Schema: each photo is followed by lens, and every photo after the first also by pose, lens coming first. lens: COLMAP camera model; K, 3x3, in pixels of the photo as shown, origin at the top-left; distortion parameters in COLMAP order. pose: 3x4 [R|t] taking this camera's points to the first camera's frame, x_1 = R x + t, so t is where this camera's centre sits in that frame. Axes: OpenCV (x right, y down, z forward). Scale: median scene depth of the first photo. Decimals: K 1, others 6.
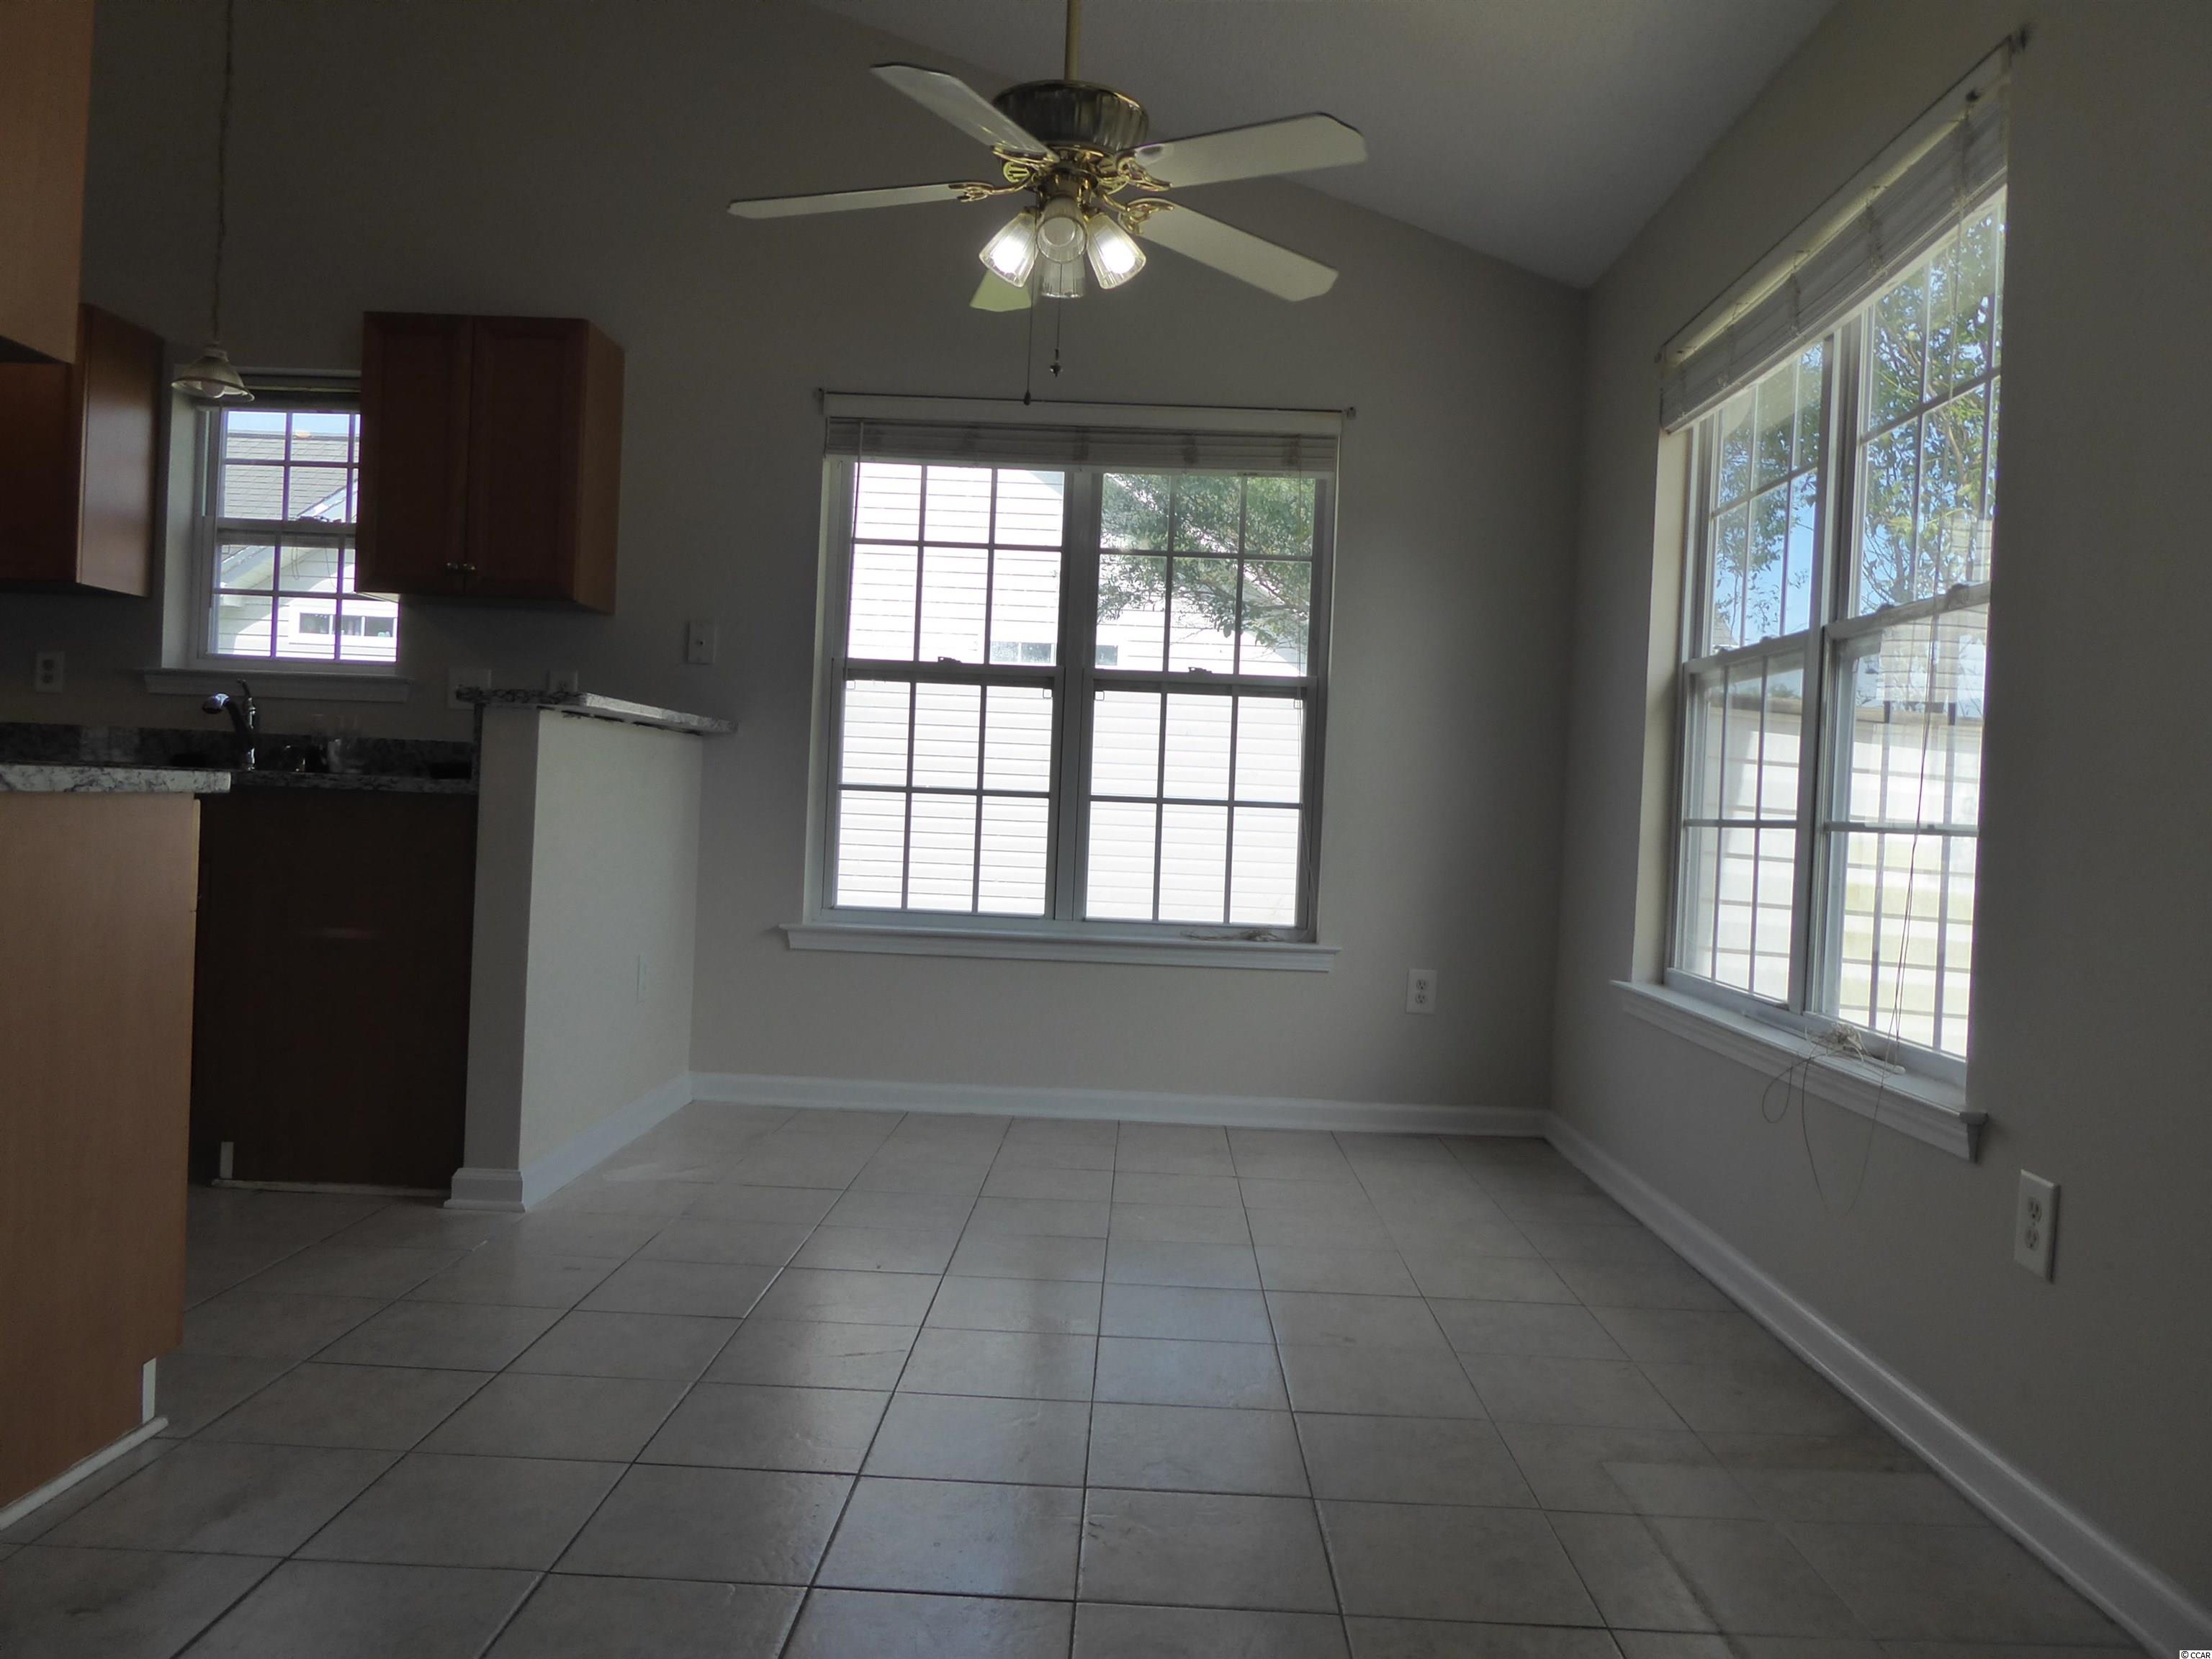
lens RADIAL K [[1637.8, 0, 1108.2], [0, 1637.8, 812.1], [0, 0, 1]] dist [0.003193, 0.004466]
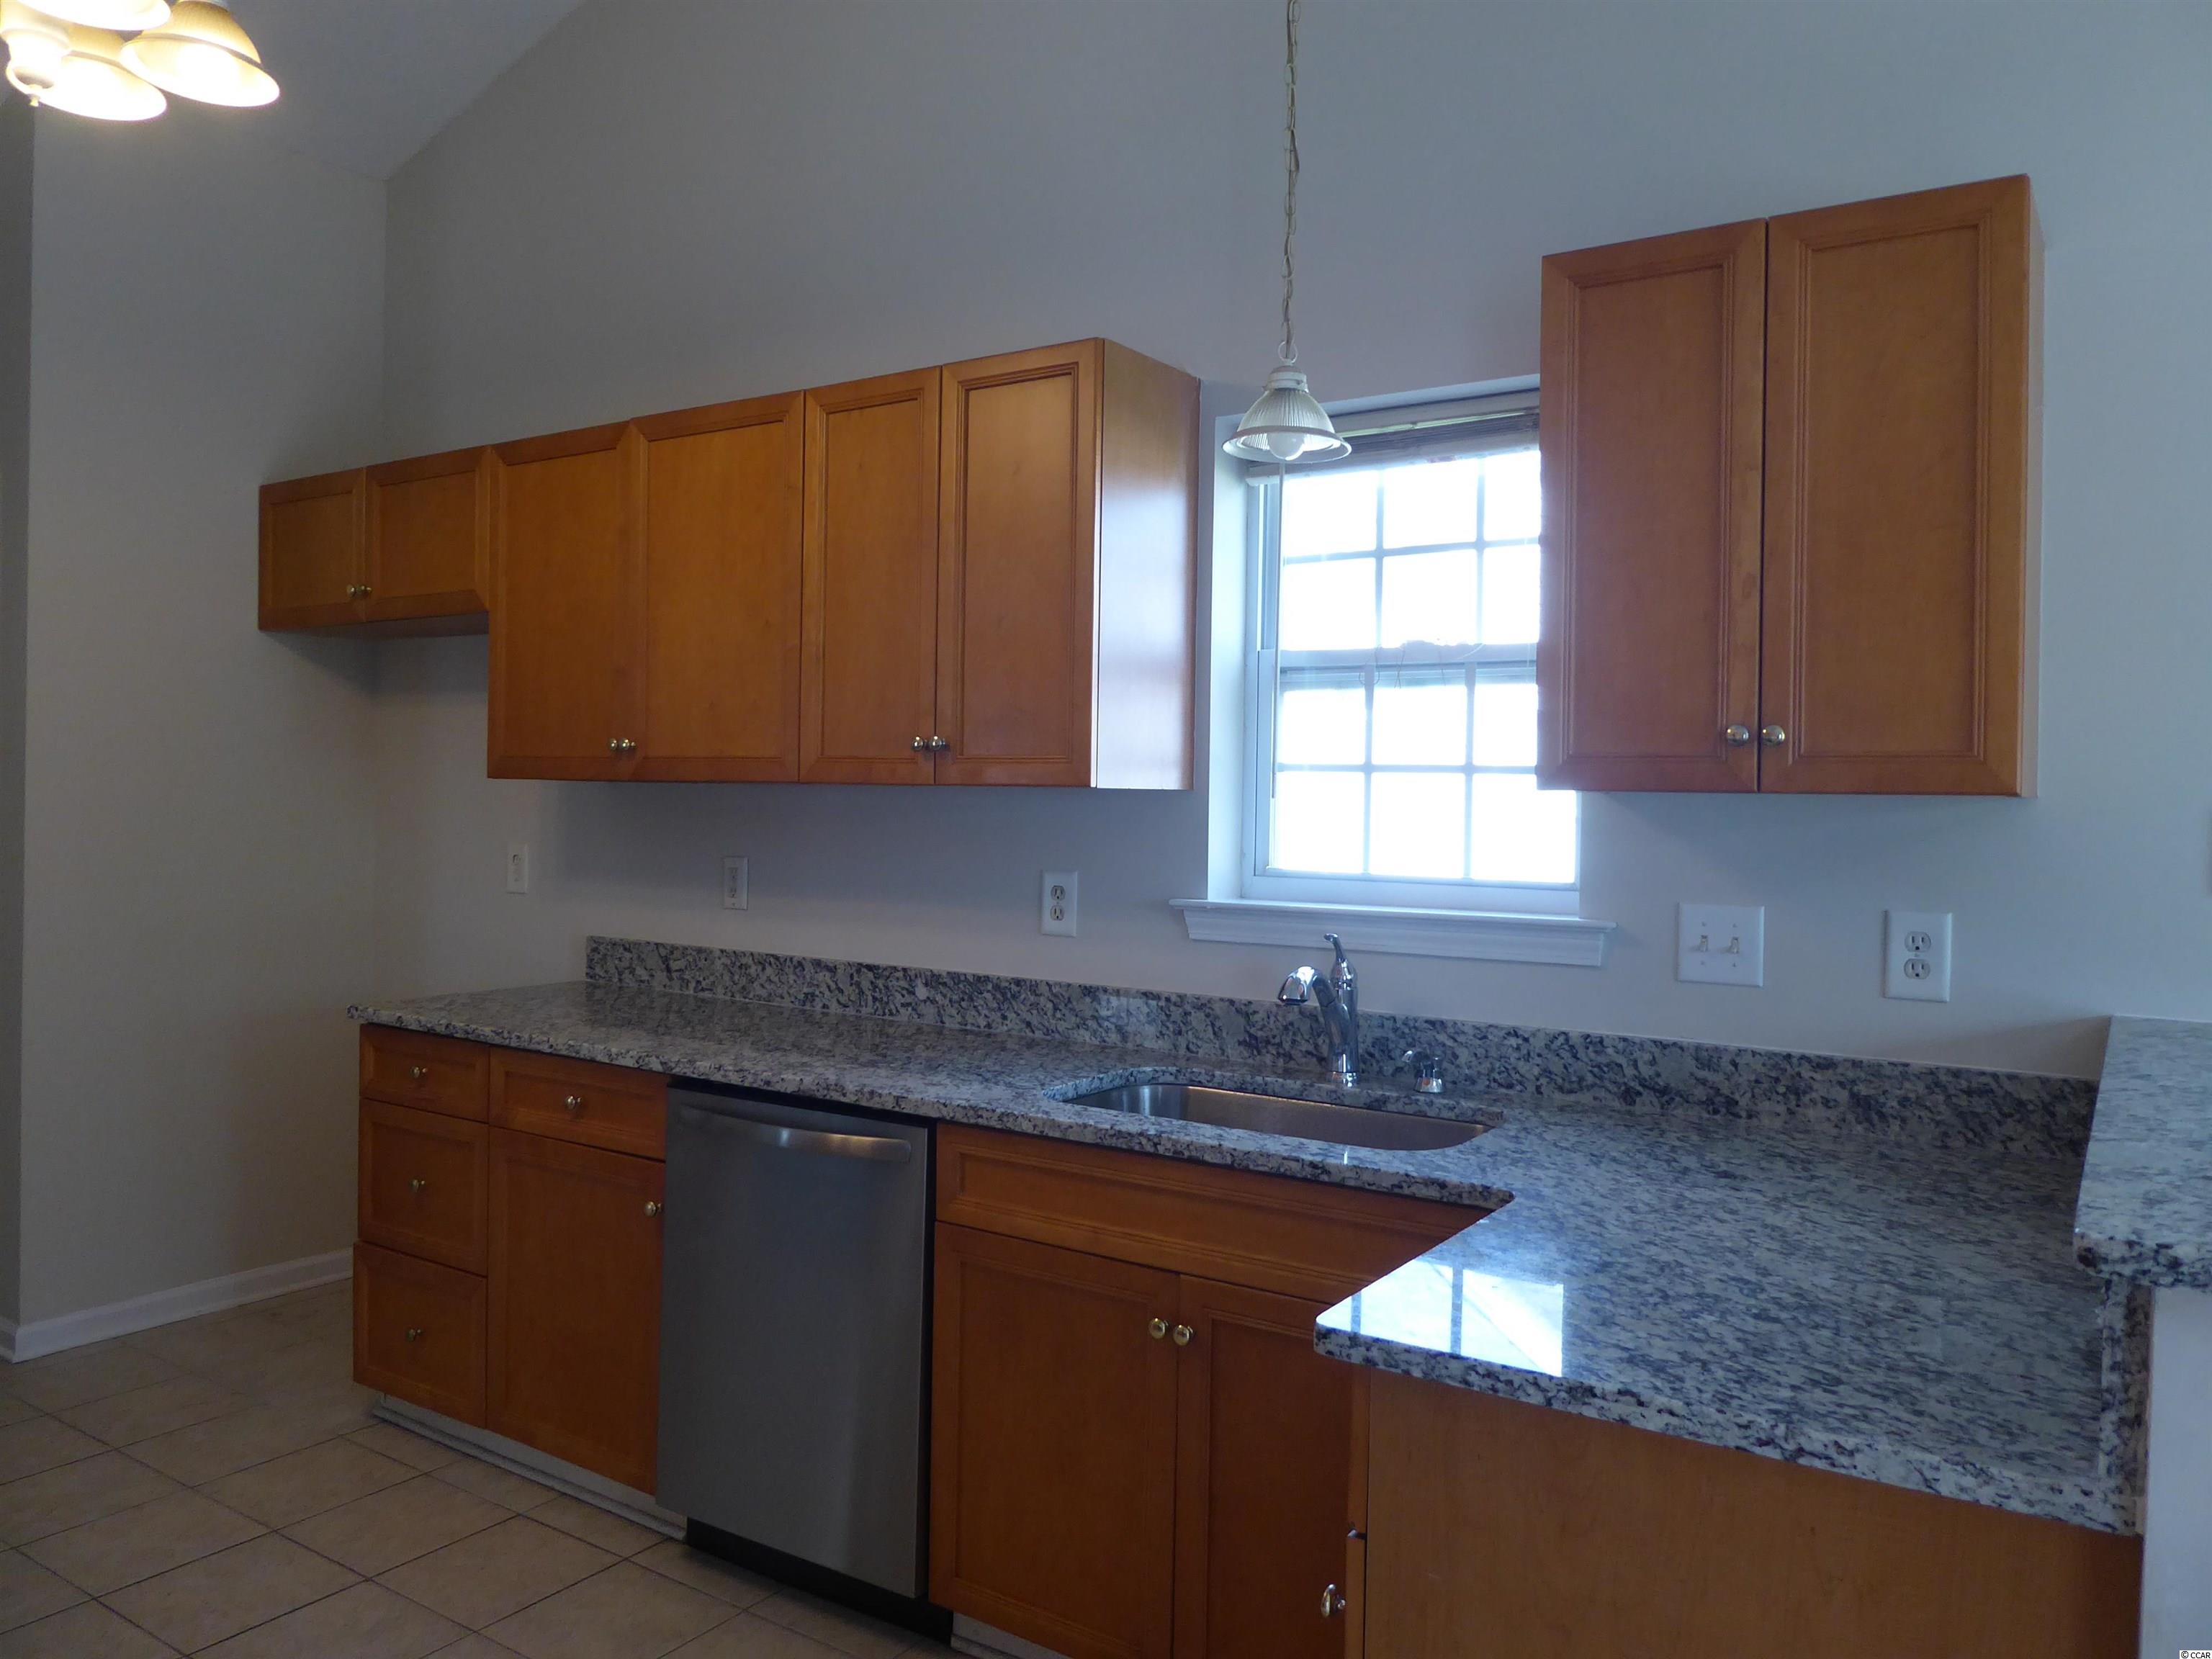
lens RADIAL K [[1637.8, 0, 1108.2], [0, 1637.8, 812.1], [0, 0, 1]] dist [0.003193, 0.004466]
pose [[0.849589, -0.023526, -0.526921, -0.279615], [0.017519, 0.999712, -0.016387, -0.112835], [0.527154, 0.004691, 0.849757, 0.448838]]
